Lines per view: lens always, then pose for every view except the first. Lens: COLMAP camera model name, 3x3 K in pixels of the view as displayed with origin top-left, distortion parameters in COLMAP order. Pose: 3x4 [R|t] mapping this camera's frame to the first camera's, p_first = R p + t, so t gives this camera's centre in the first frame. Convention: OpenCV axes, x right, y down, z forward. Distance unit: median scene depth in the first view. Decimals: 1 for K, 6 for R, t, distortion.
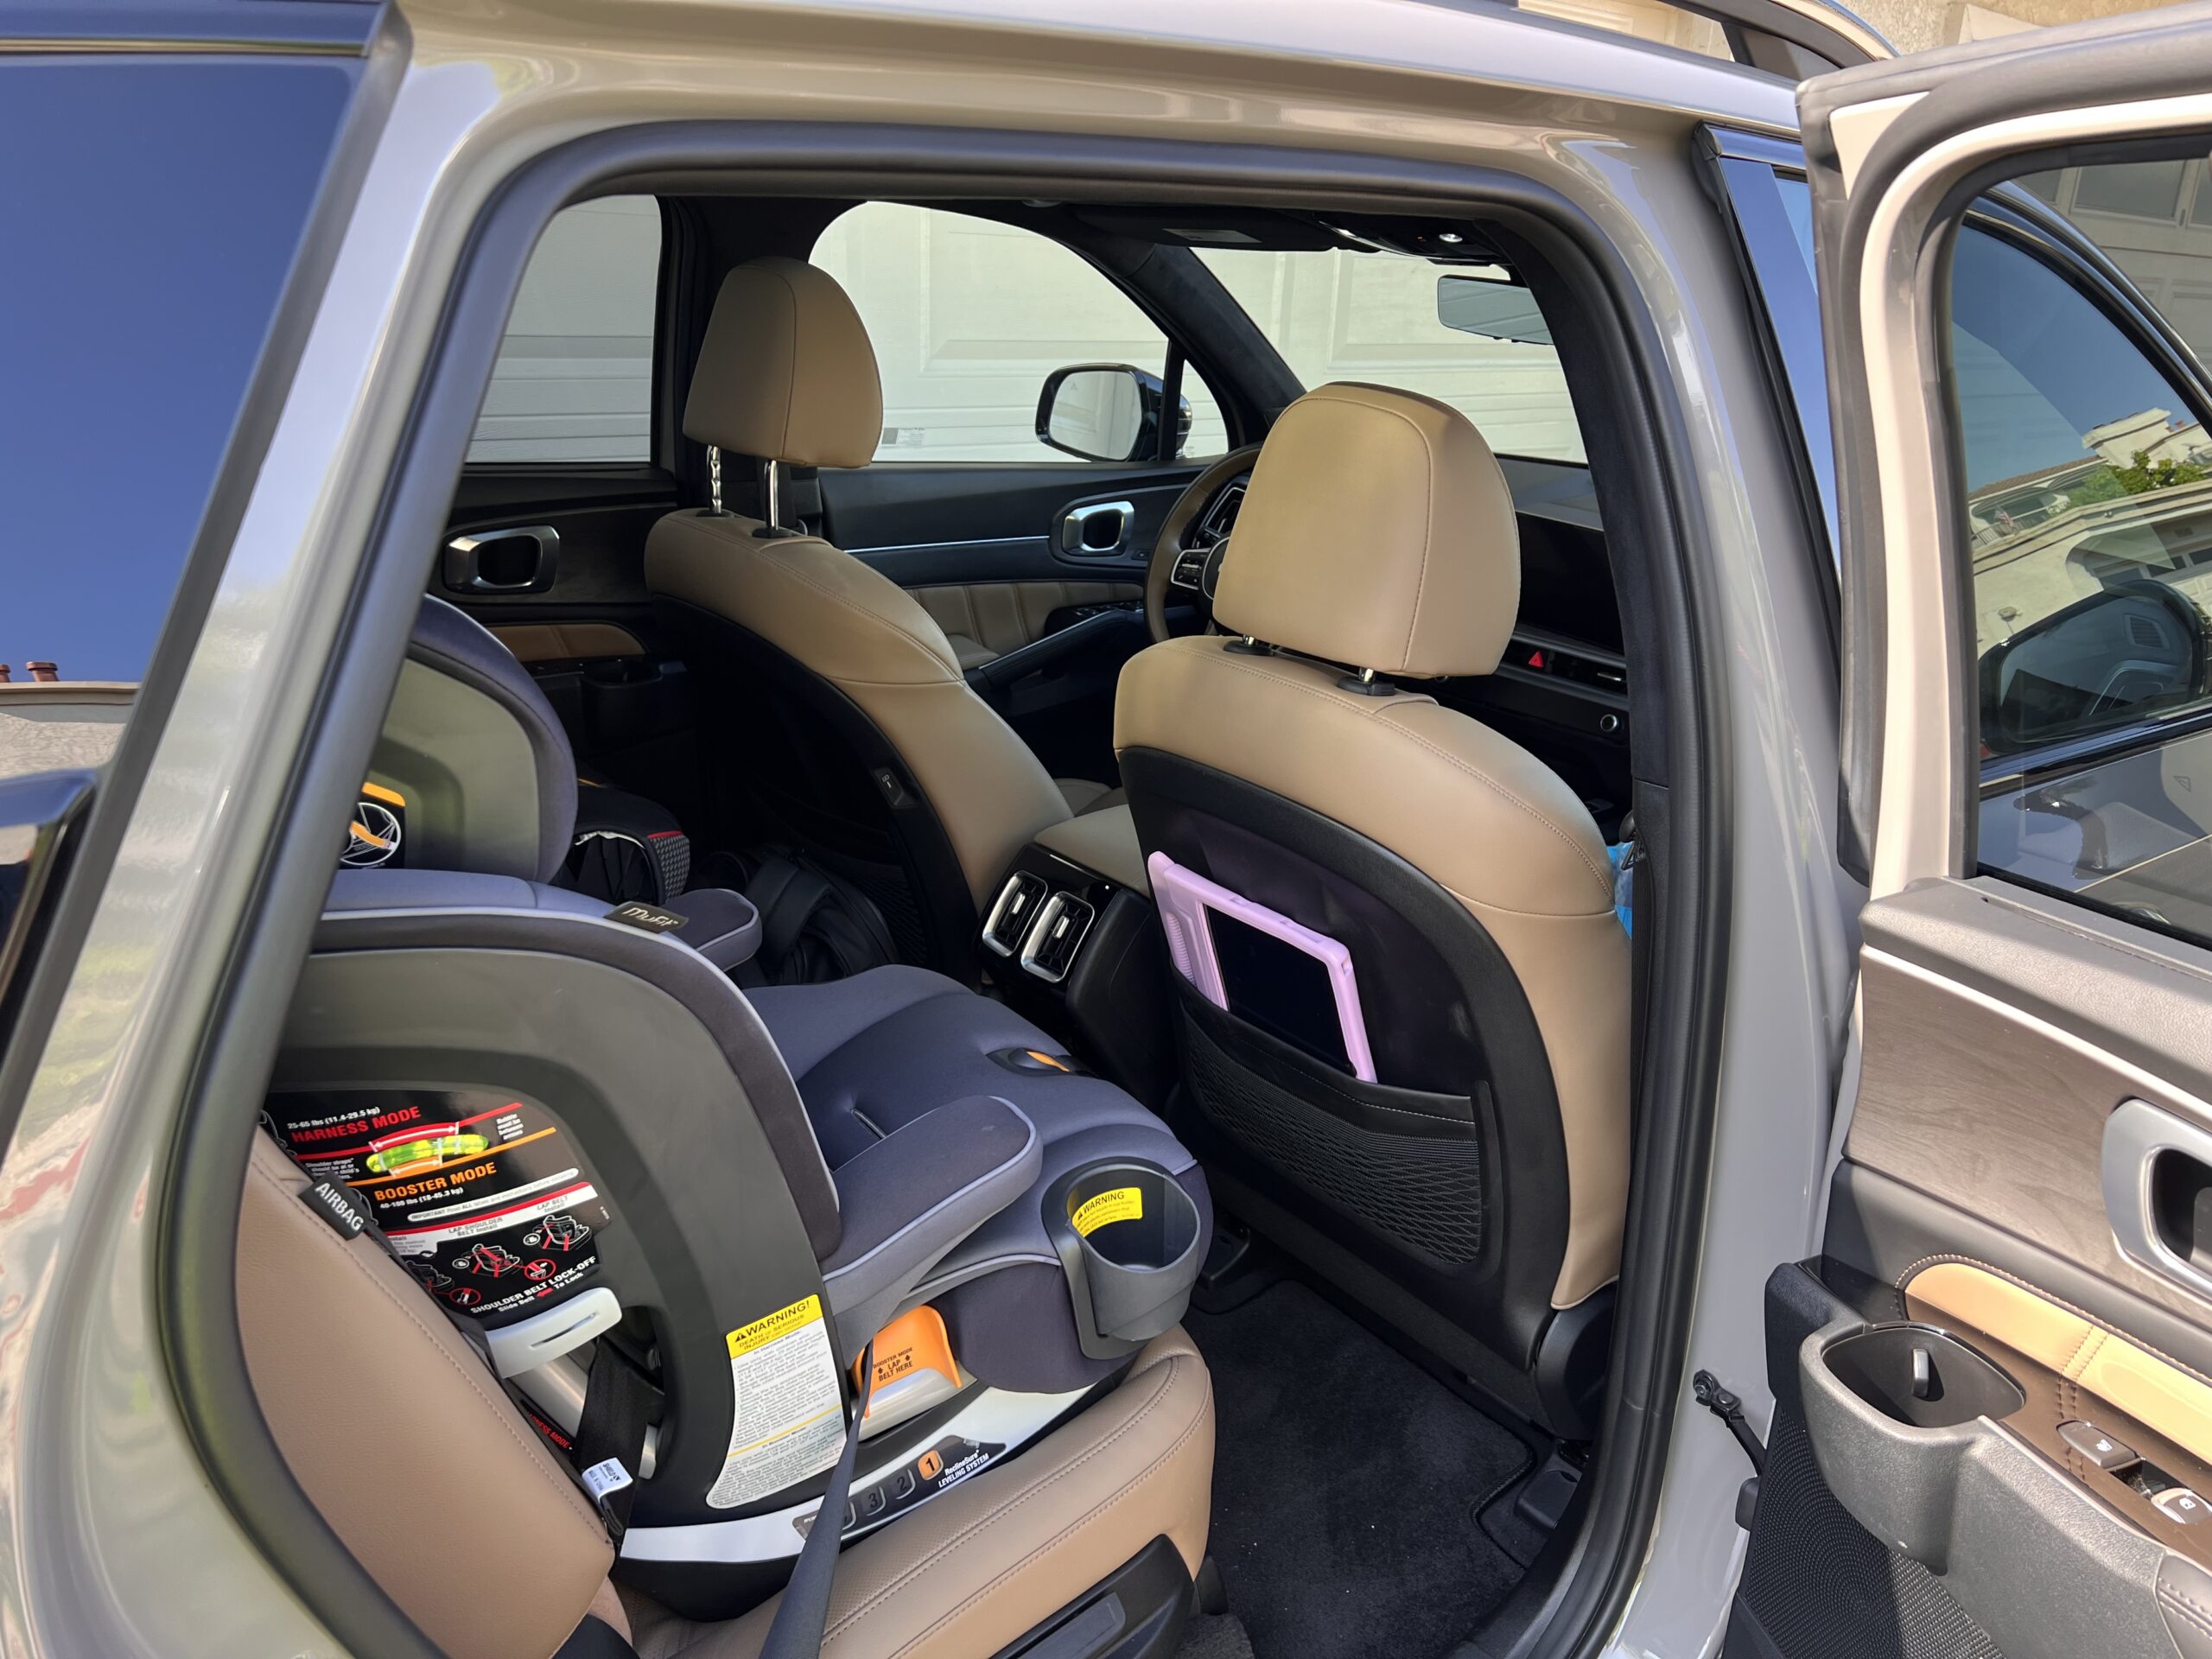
lens RADIAL K [[1653.8, 0, 1108.0], [0, 1653.8, 824.9], [0, 0, 1]] dist [0.149121, -0.336789]
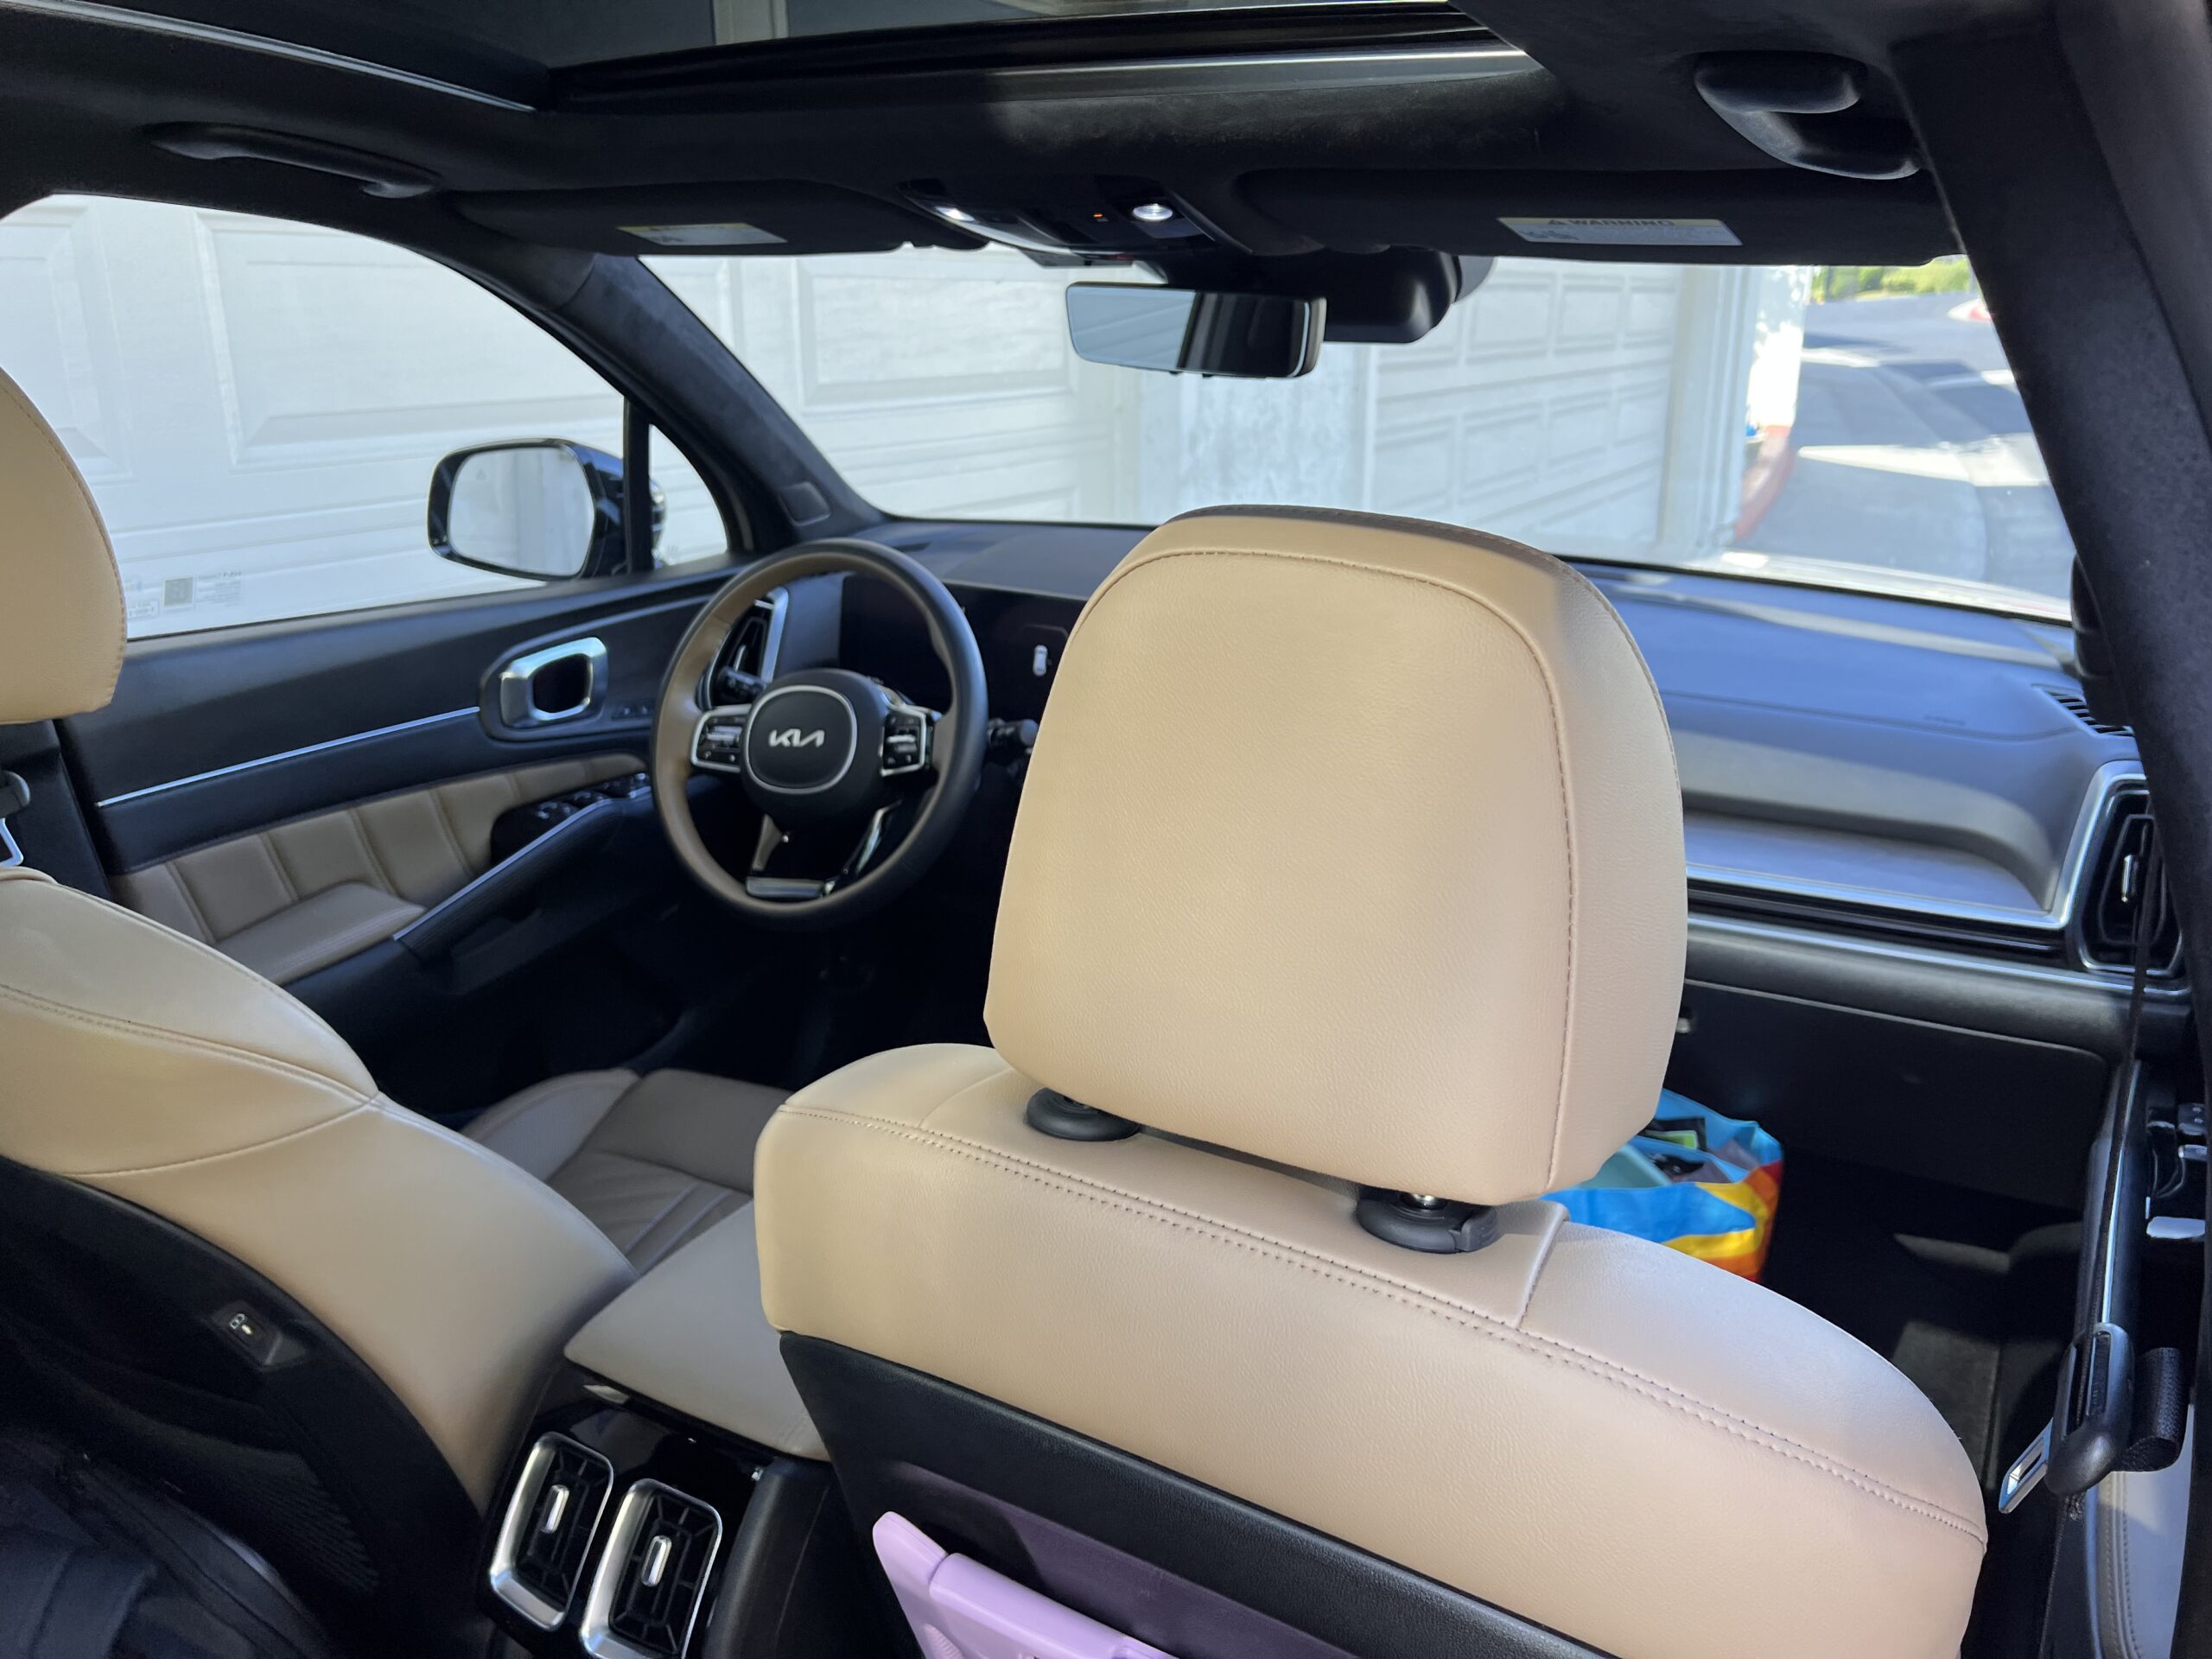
lens RADIAL K [[1743.5, 0, 1106.0], [0, 1743.5, 829.5], [0, 0, 1]] dist [0.044971, -0.070308]
pose [[0.942235, -0.142644, 0.303061, -0.029290], [0.150292, 0.988640, -0.001934, -0.138029], [-0.299343, 0.047370, 0.952969, 0.433088]]
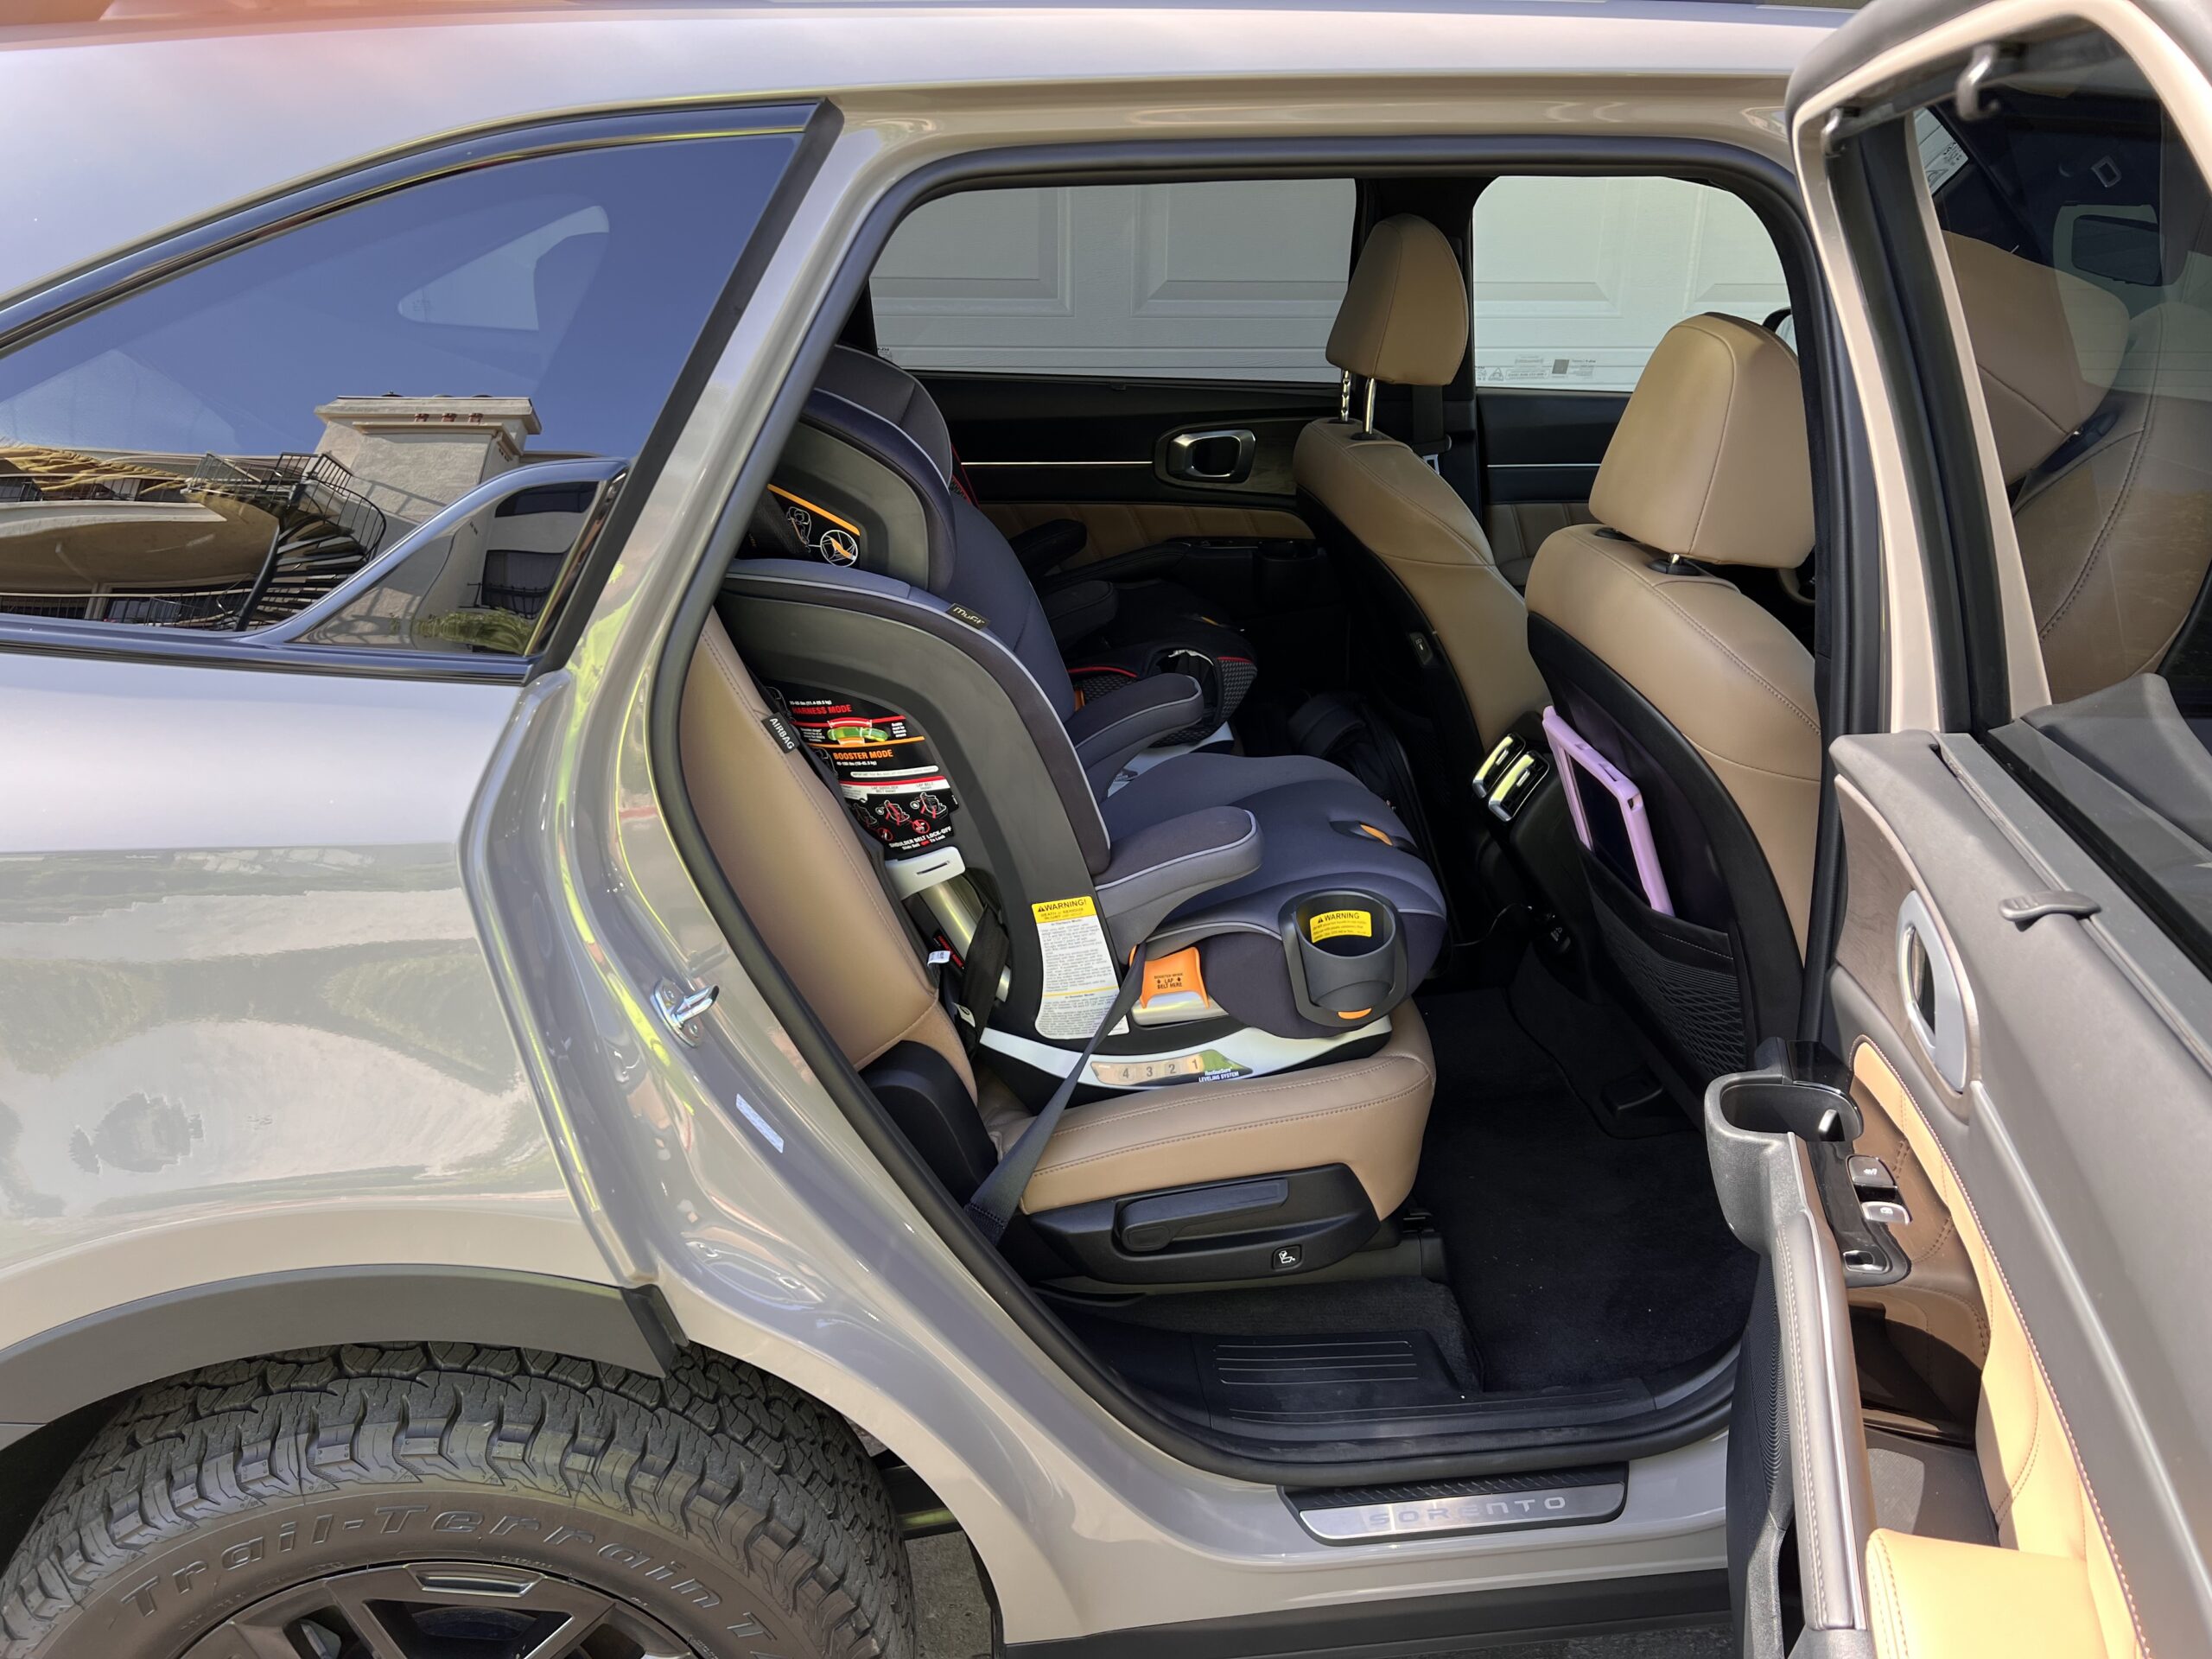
lens RADIAL K [[1644.1, 0, 1106.0], [0, 1644.1, 829.5], [0, 0, 1]] dist [0.043852, -0.043798]
pose [[0.844646, 0.170290, -0.507518, 0.322063], [-0.153043, 0.985301, 0.075898, 0.052974], [0.512983, 0.013565, 0.858292, -0.164827]]
